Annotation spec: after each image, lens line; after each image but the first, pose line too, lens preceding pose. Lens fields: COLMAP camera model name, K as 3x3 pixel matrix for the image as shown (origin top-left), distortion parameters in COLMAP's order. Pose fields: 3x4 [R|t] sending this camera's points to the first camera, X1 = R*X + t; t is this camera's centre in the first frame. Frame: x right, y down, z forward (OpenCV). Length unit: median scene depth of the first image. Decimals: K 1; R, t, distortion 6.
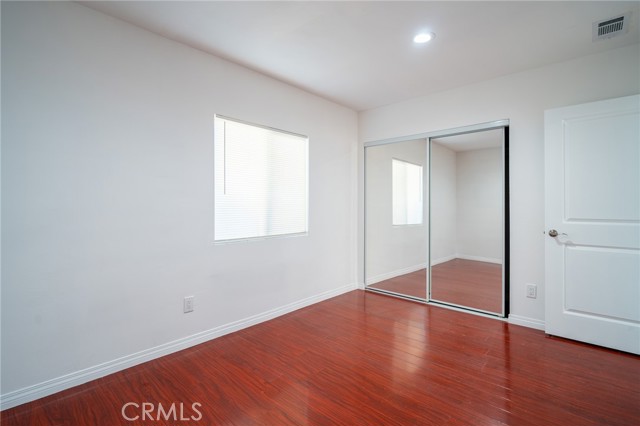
lens RADIAL K [[305.2, 0, 321.2], [0, 305.2, 206.4], [0, 0, 1]] dist [-0.001530, -0.000379]
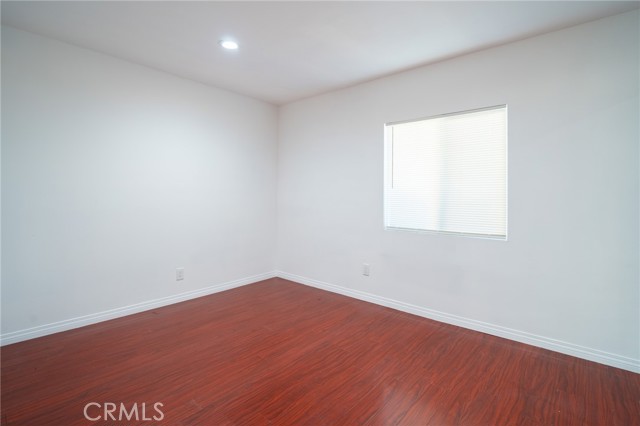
lens RADIAL K [[299.0, 0, 318.5], [0, 299.0, 193.5], [0, 0, 1]] dist [-0.001069, -0.000353]
pose [[0.042377, -0.007568, -0.999073, 0.848813], [-0.010329, 0.999915, -0.008012, -0.008042], [0.999048, 0.010659, 0.042295, 0.686397]]
